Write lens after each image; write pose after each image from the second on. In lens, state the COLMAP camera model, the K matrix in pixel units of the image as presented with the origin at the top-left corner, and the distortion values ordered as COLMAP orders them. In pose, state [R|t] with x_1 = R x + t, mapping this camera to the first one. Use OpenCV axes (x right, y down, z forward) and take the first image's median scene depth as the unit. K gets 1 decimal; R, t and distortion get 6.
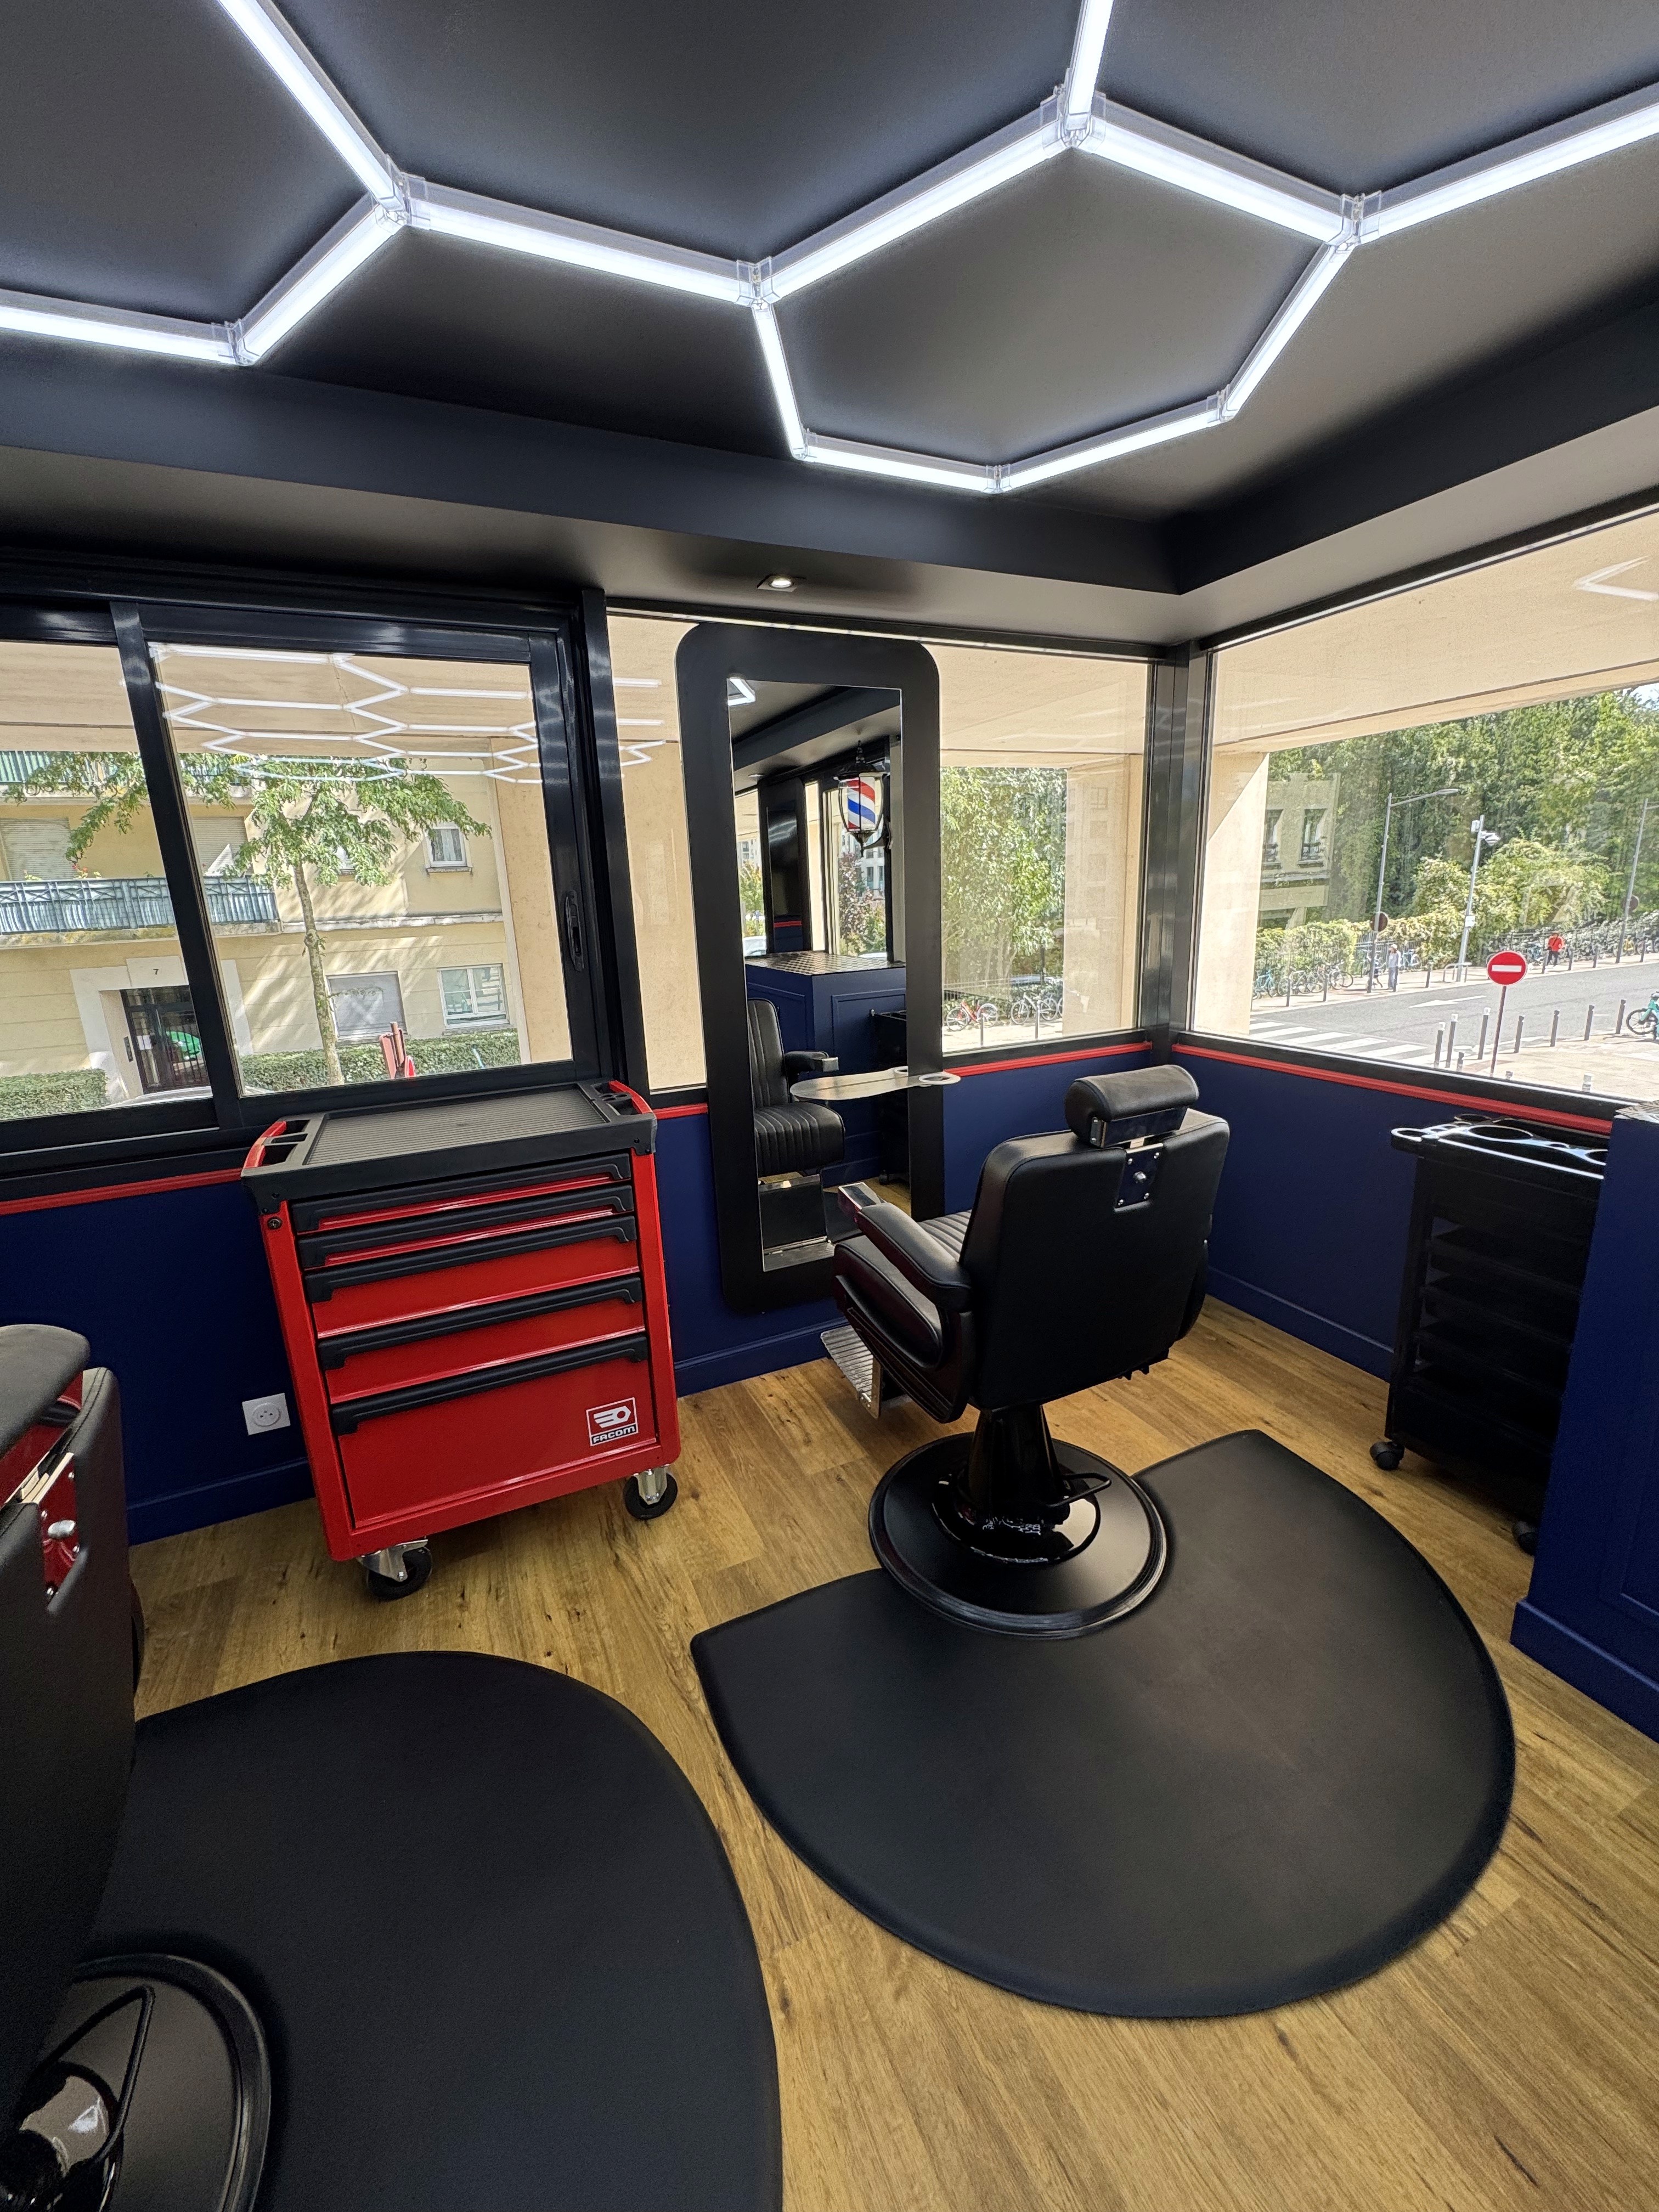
lens RADIAL K [[879.2, 0, 835.0], [0, 879.2, 1104.0], [0, 0, 1]] dist [-0.006106, -0.000305]
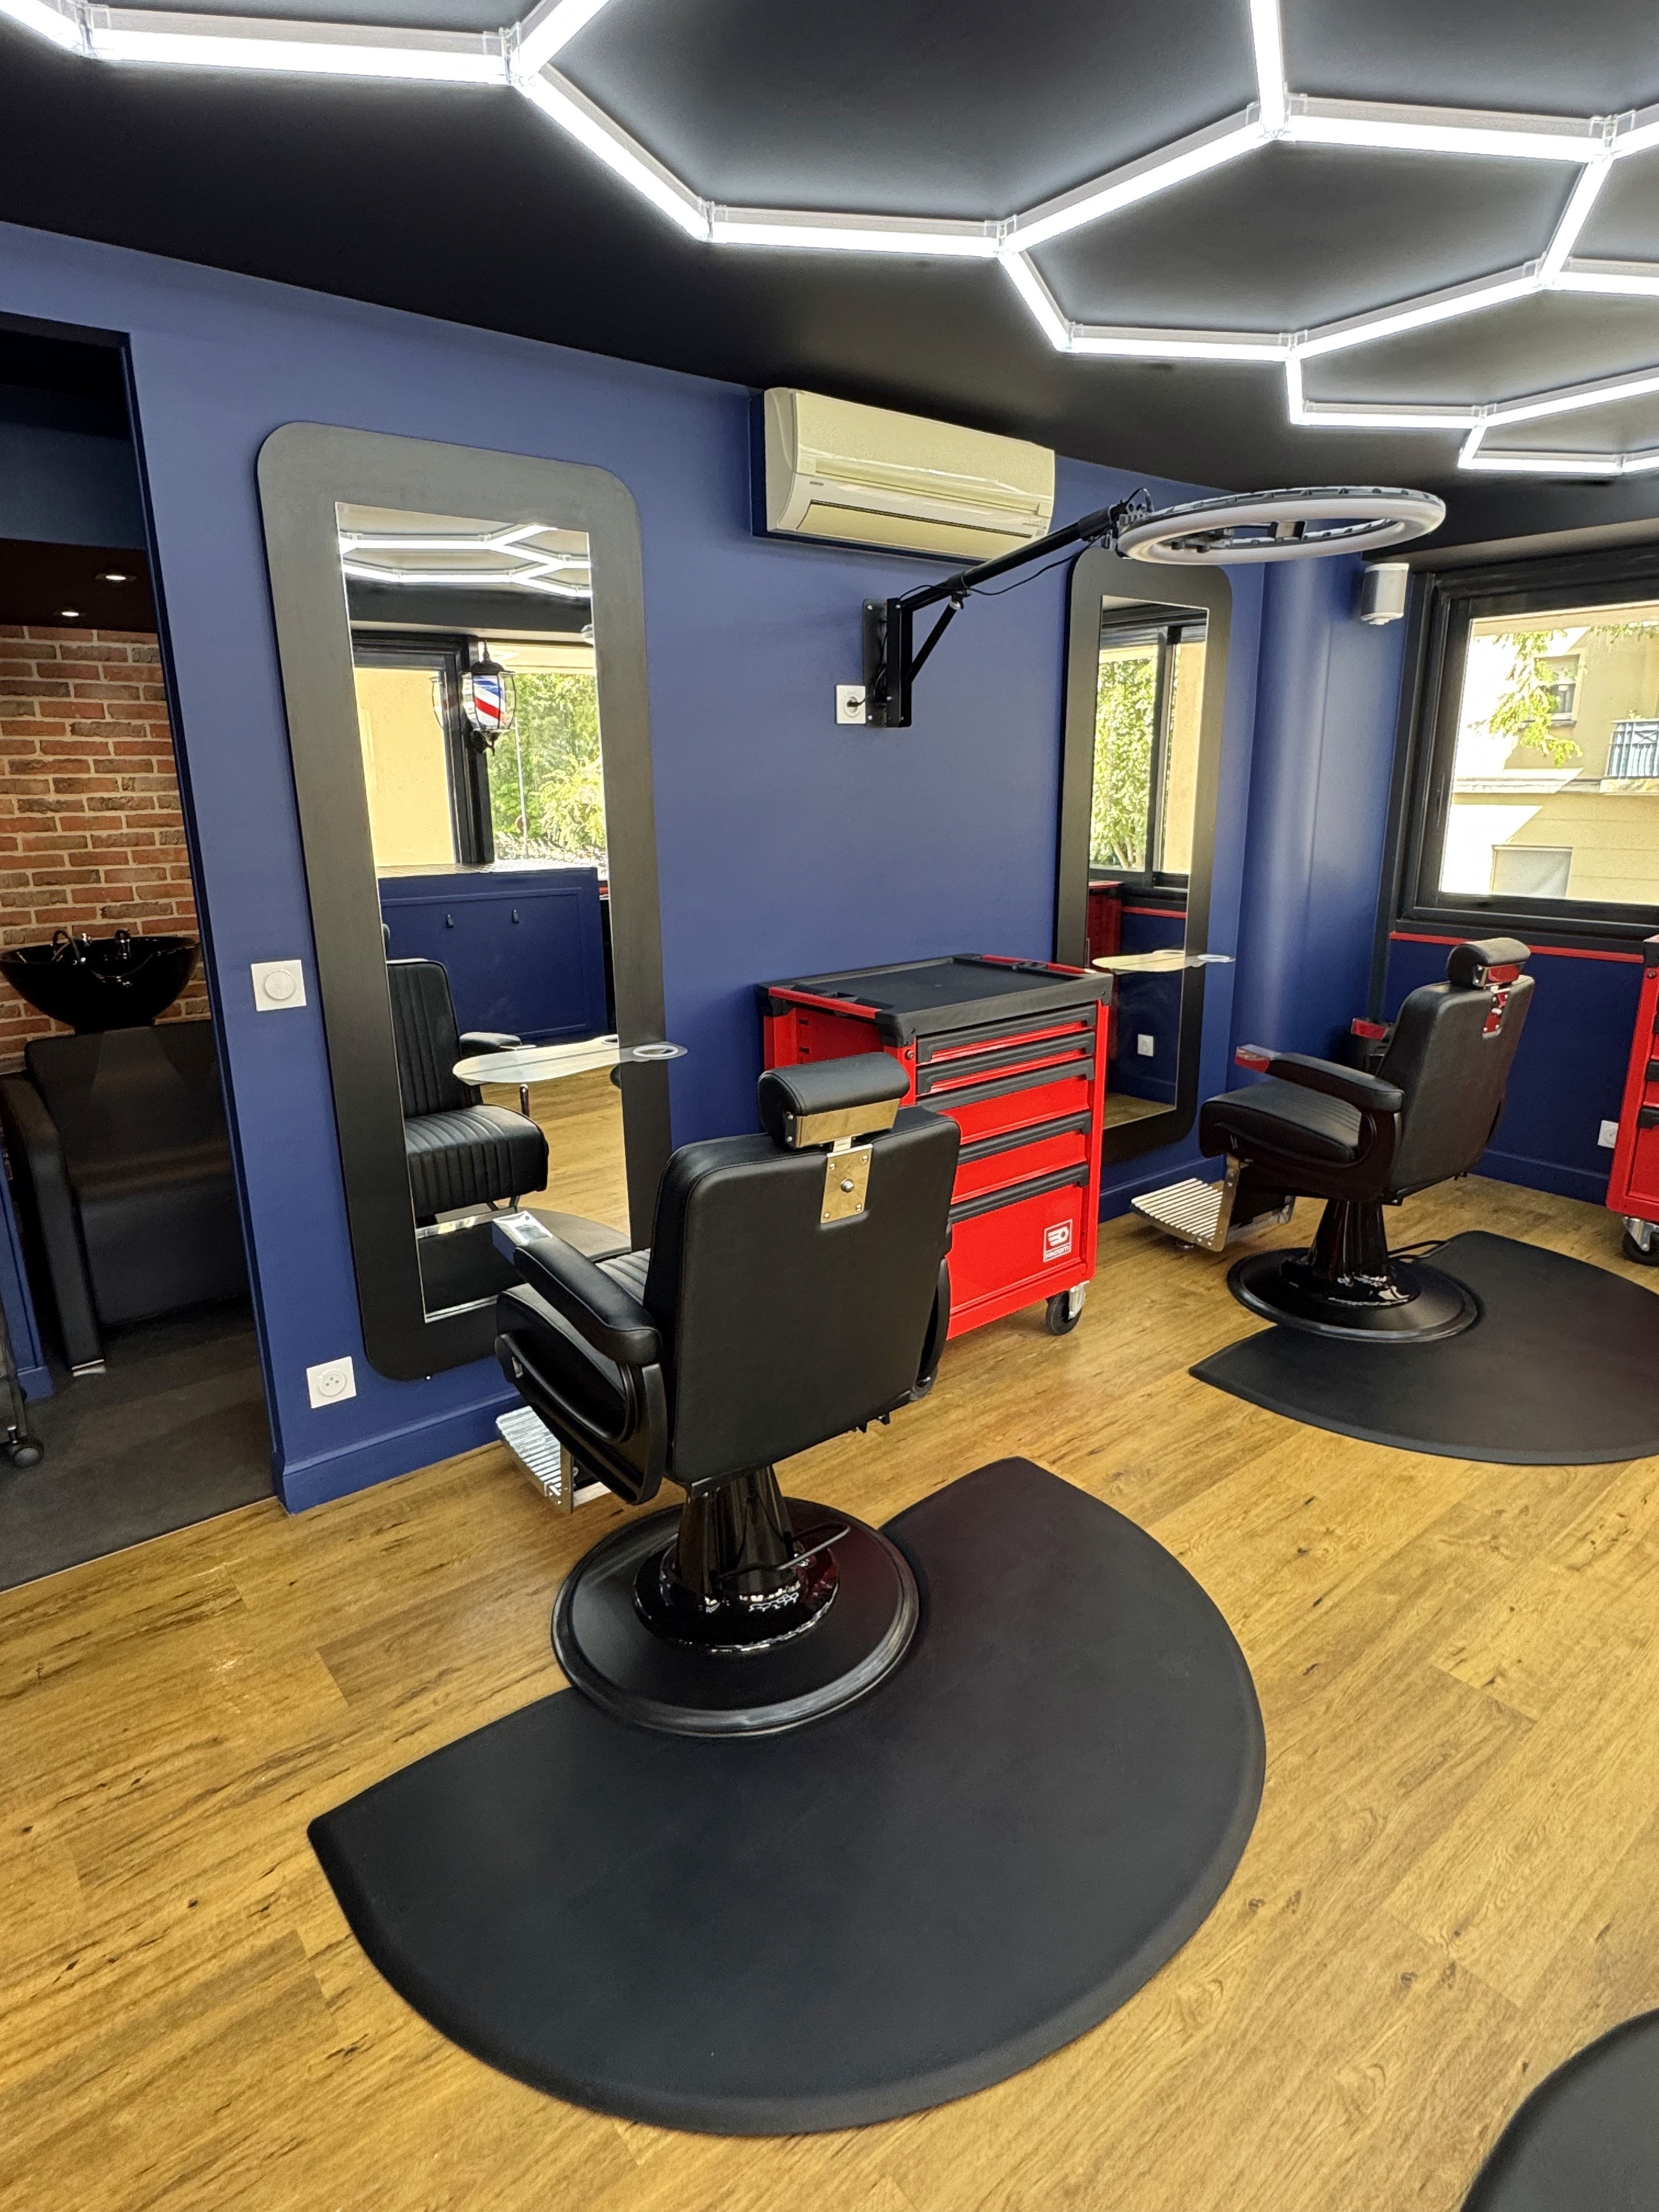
lens RADIAL K [[1206.9, 0, 830.3], [0, 1206.9, 1096.6], [0, 0, 1]] dist [-0.011419, 0.003438]
pose [[0.238668, 0.289015, -0.927096, 0.810047], [-0.232419, 0.943940, 0.234433, 0.135453], [0.942878, 0.159523, 0.292461, -0.748974]]
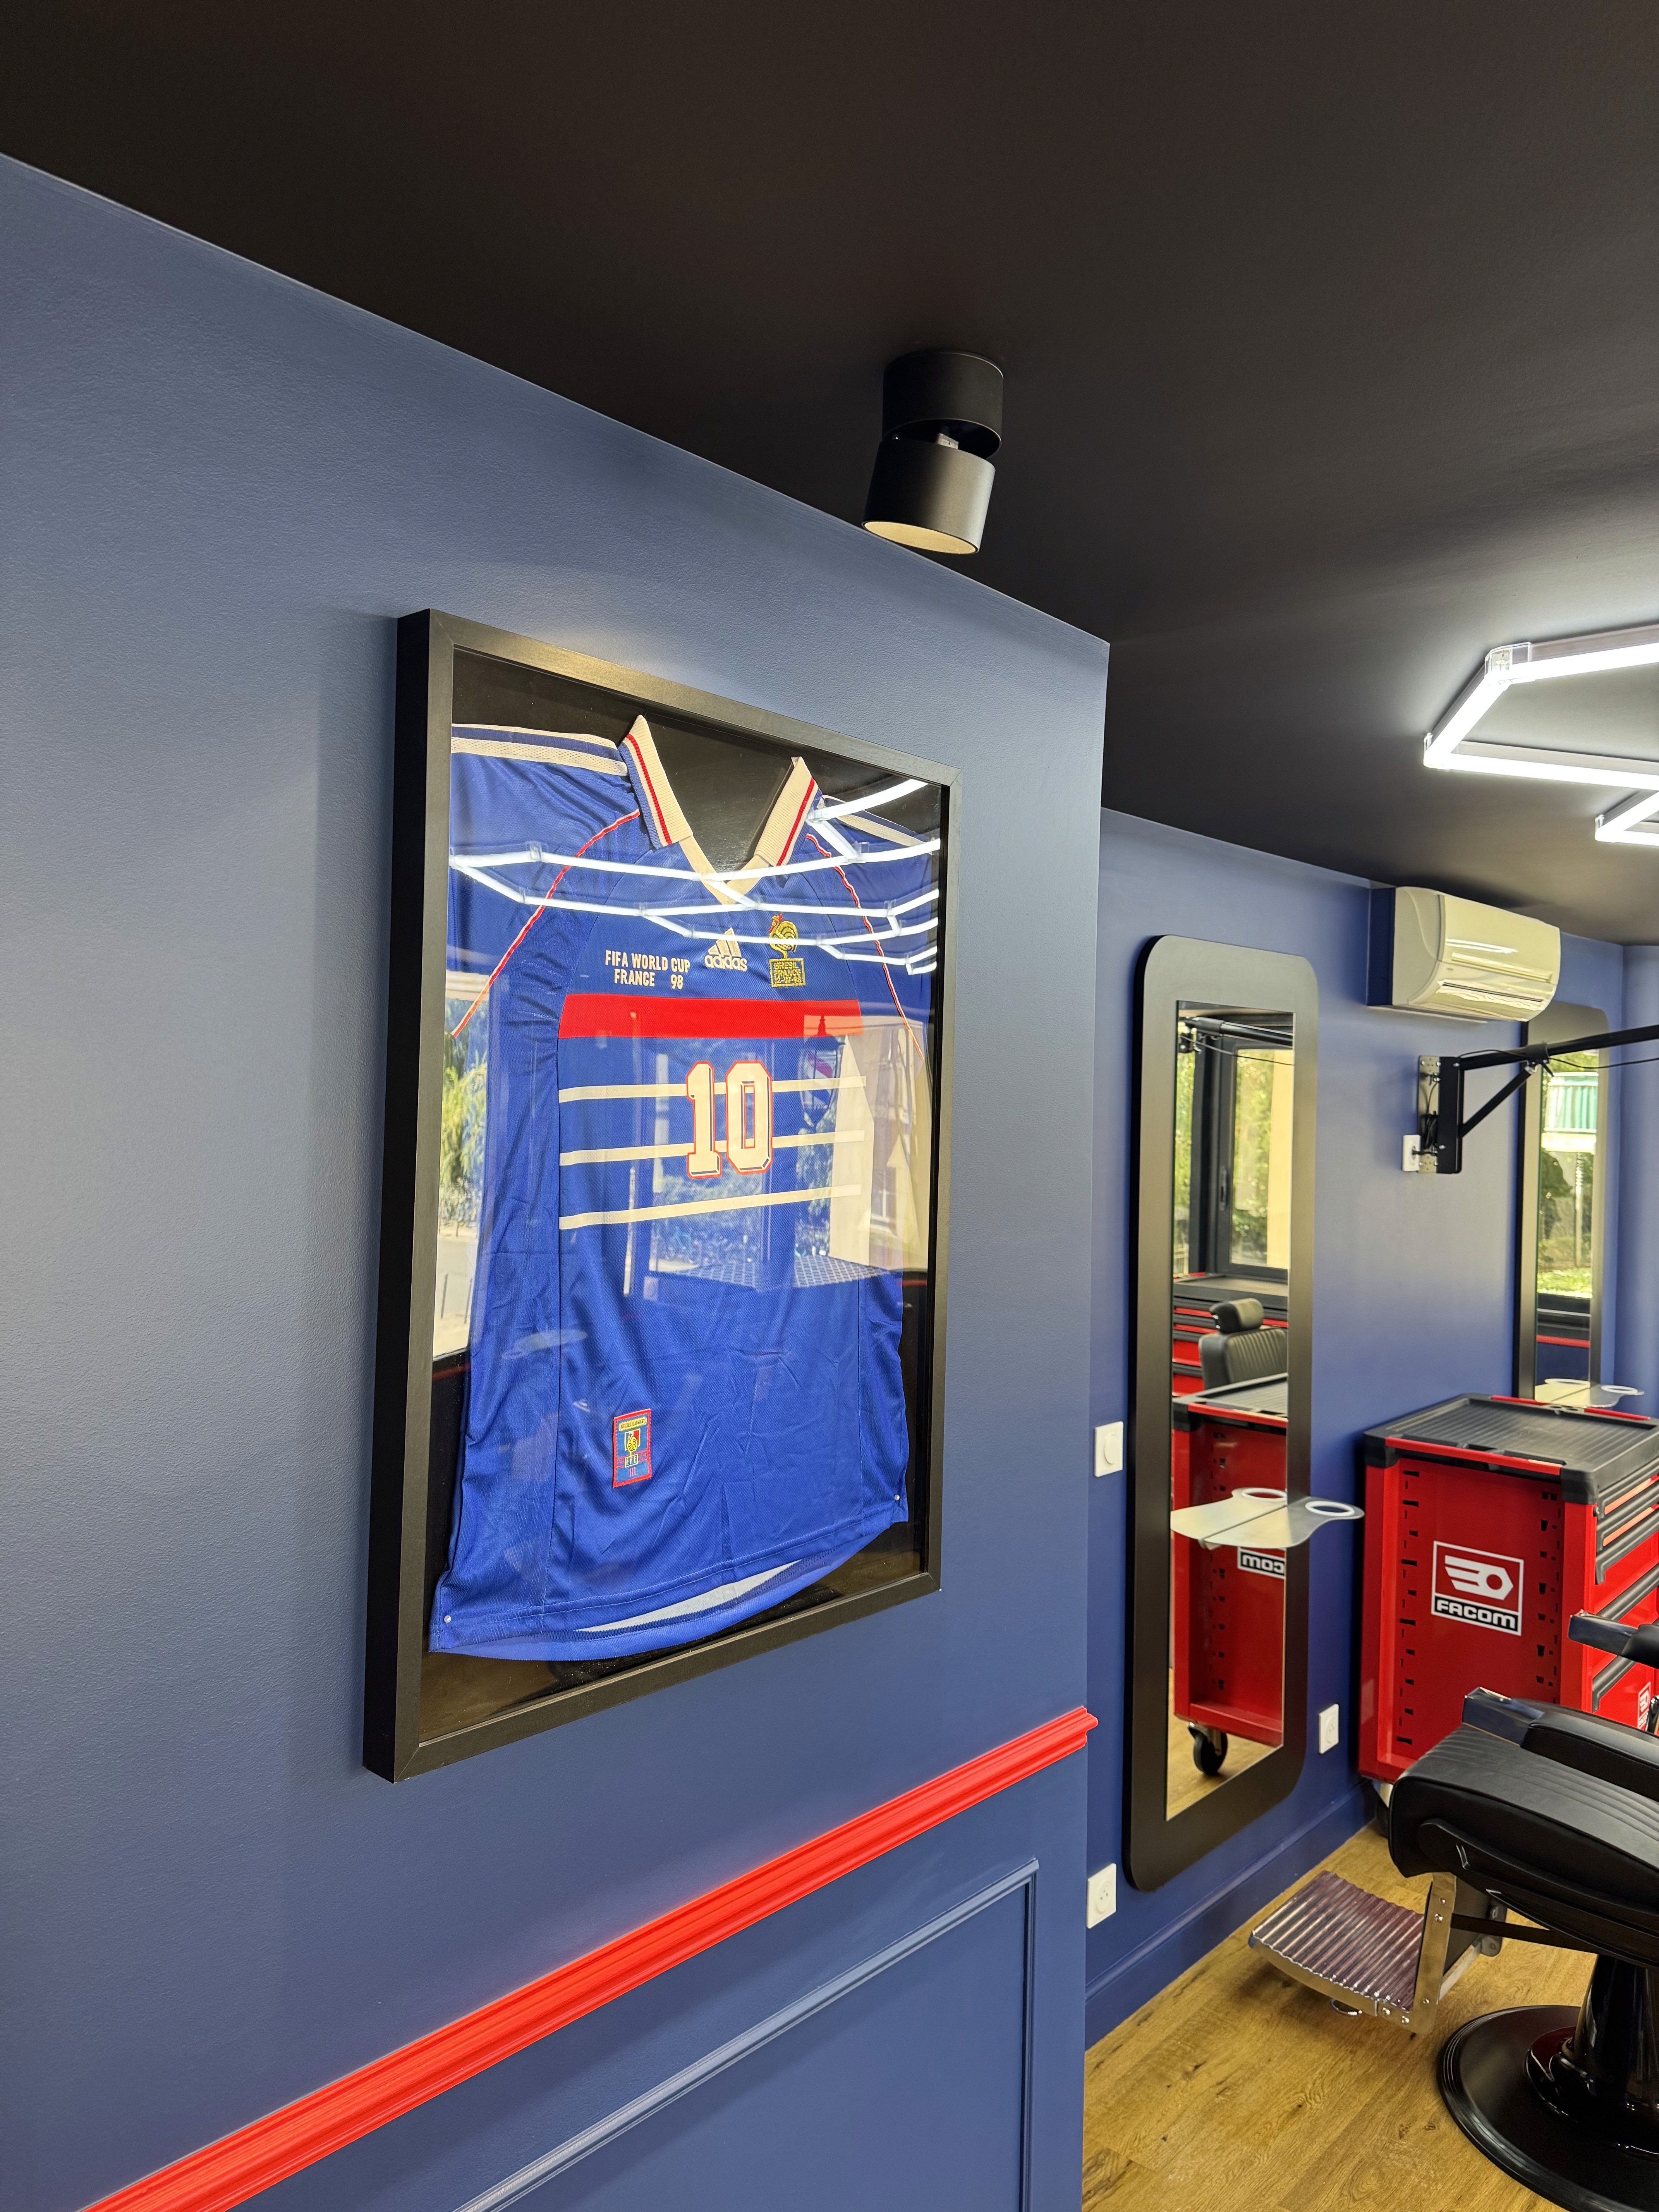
lens RADIAL K [[1570.8, 0, 823.4], [0, 1570.8, 1098.3], [0, 0, 1]] dist [0.026605, -0.028319]
pose [[0.392749, 0.051750, -0.918188, 0.831424], [-0.256680, 0.964907, -0.055410, 0.248549], [0.883099, 0.257443, 0.392250, -1.759792]]
